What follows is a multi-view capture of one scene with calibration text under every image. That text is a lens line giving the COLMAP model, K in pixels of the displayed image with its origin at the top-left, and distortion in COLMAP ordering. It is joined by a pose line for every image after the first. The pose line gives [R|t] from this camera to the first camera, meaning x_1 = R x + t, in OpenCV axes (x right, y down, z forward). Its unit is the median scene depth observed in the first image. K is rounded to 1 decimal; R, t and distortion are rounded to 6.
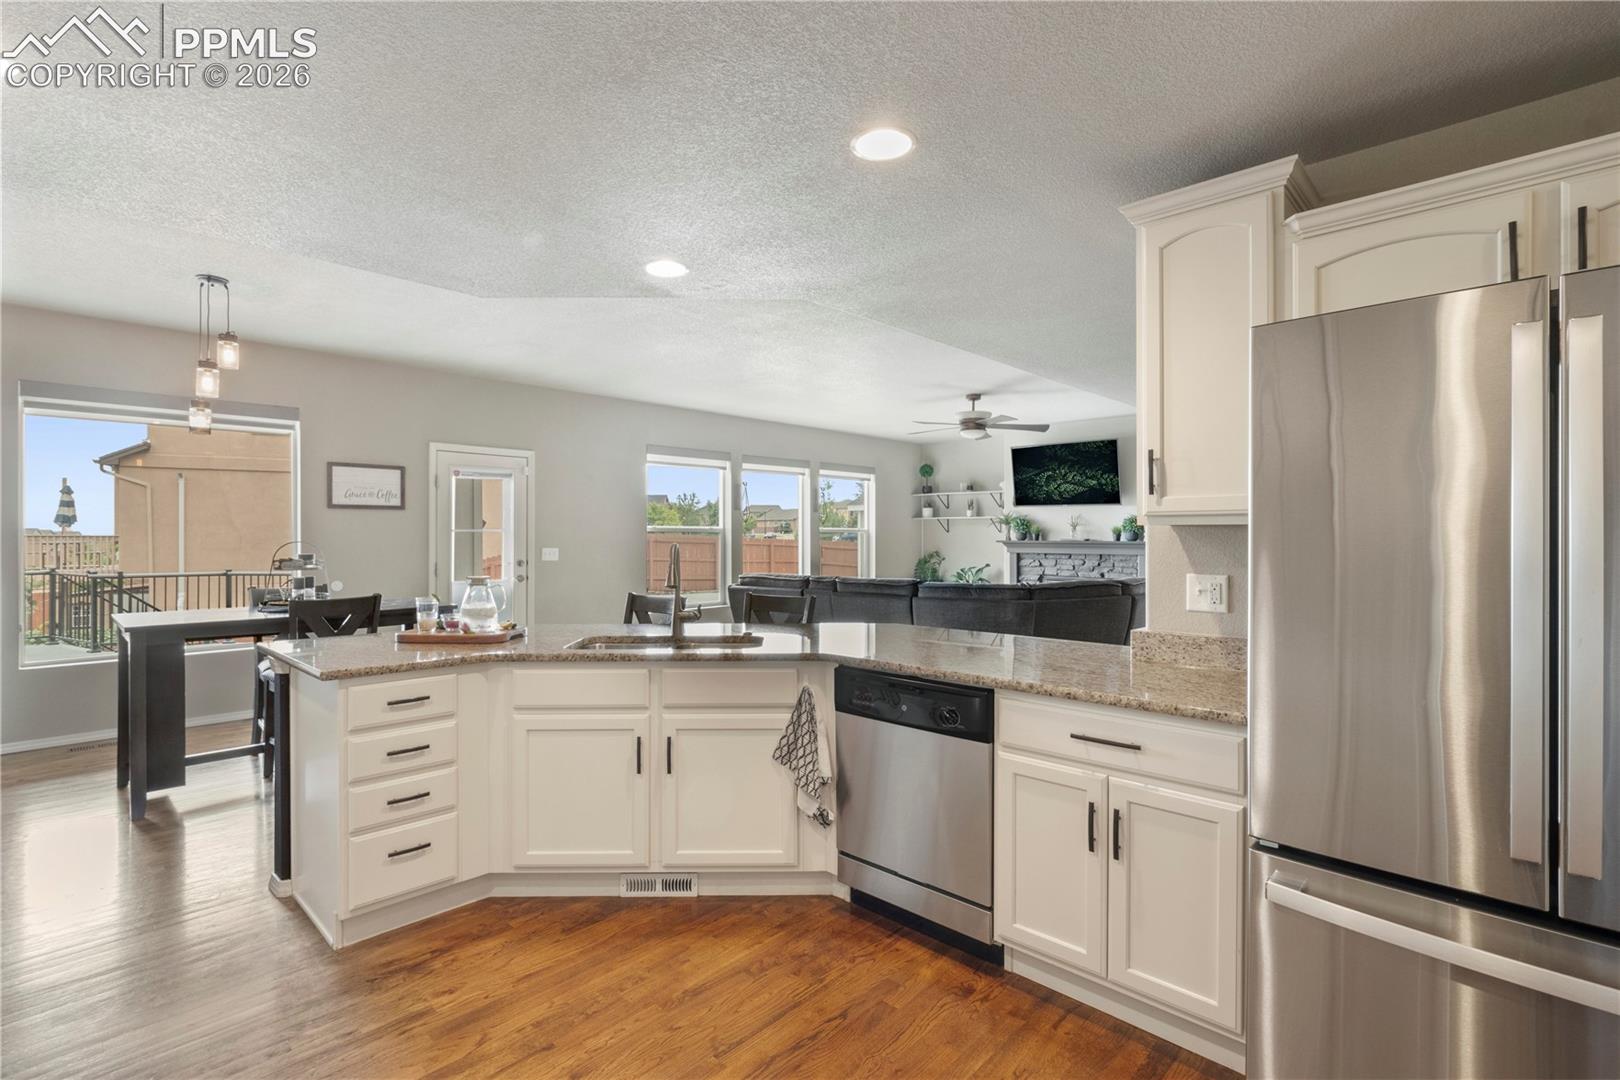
lens RADIAL K [[761.8, 0, 820.6], [0, 761.8, 539.2], [0, 0, 1]] dist [-0.004955, -0.000461]
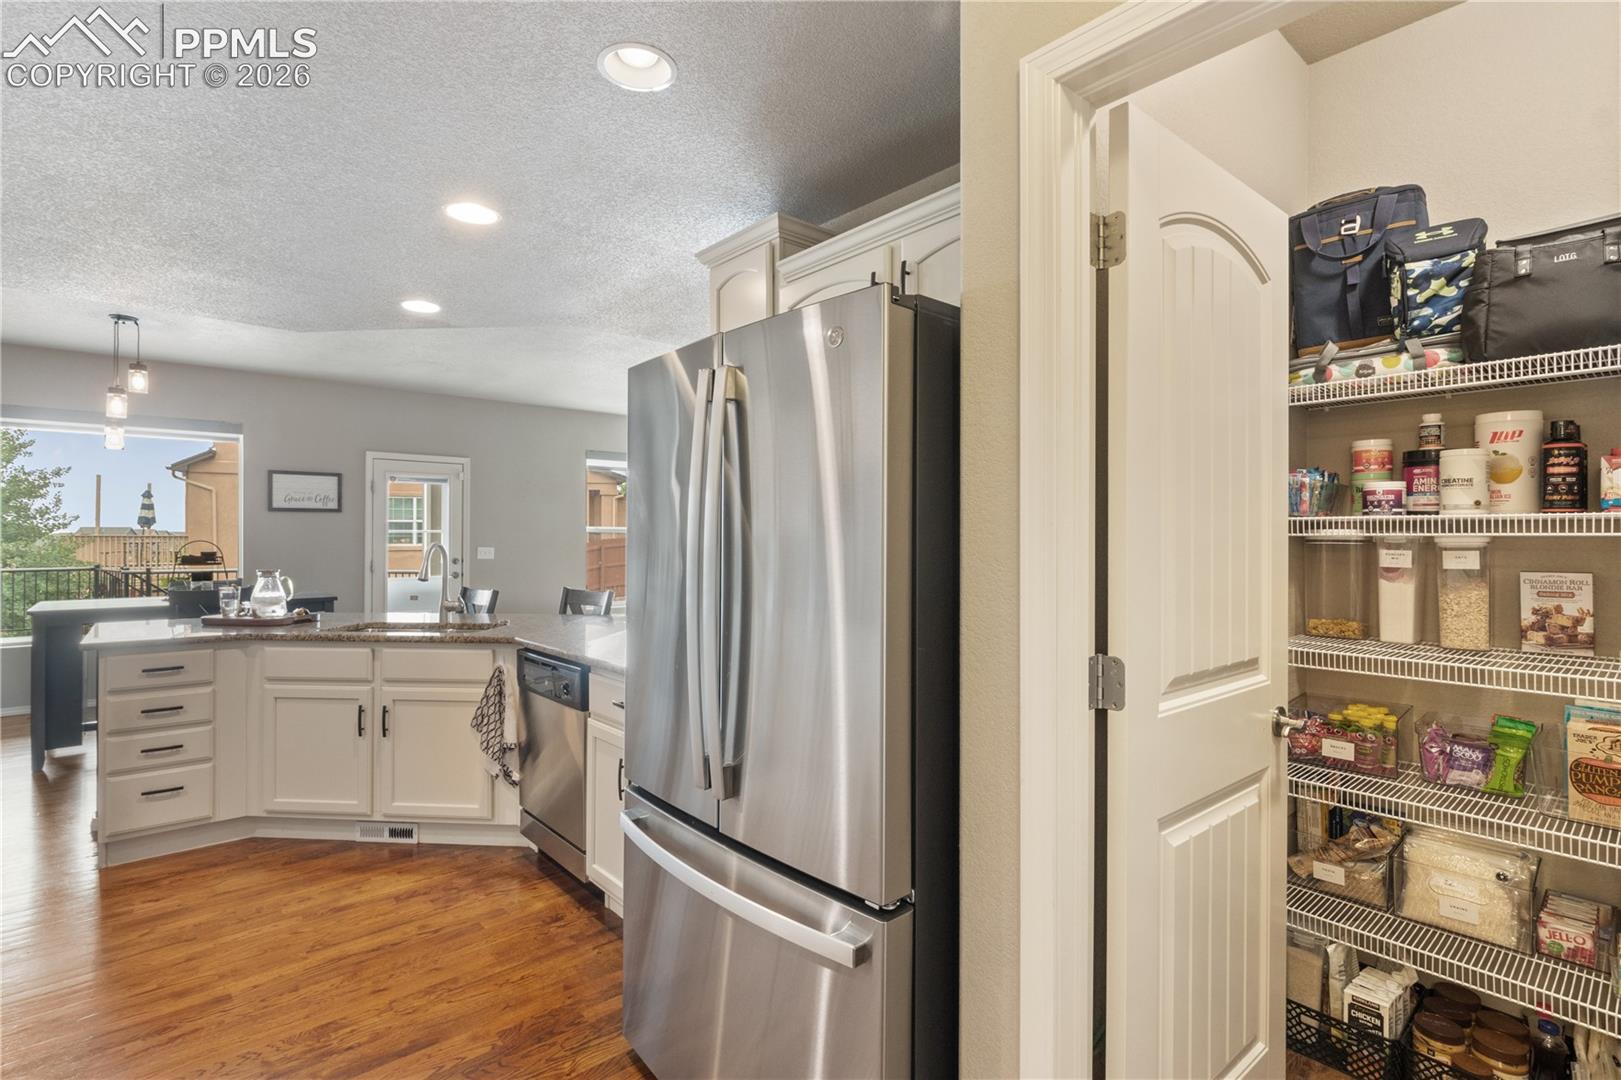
lens RADIAL K [[762.3, 0, 793.5], [0, 762.3, 537.8], [0, 0, 1]] dist [-0.004955, -0.000461]
pose [[0.995899, 0.001166, -0.090469, 0.522618], [-0.001415, 0.999995, -0.002681, 0.001021], [0.090466, 0.002798, 0.995896, -0.117123]]
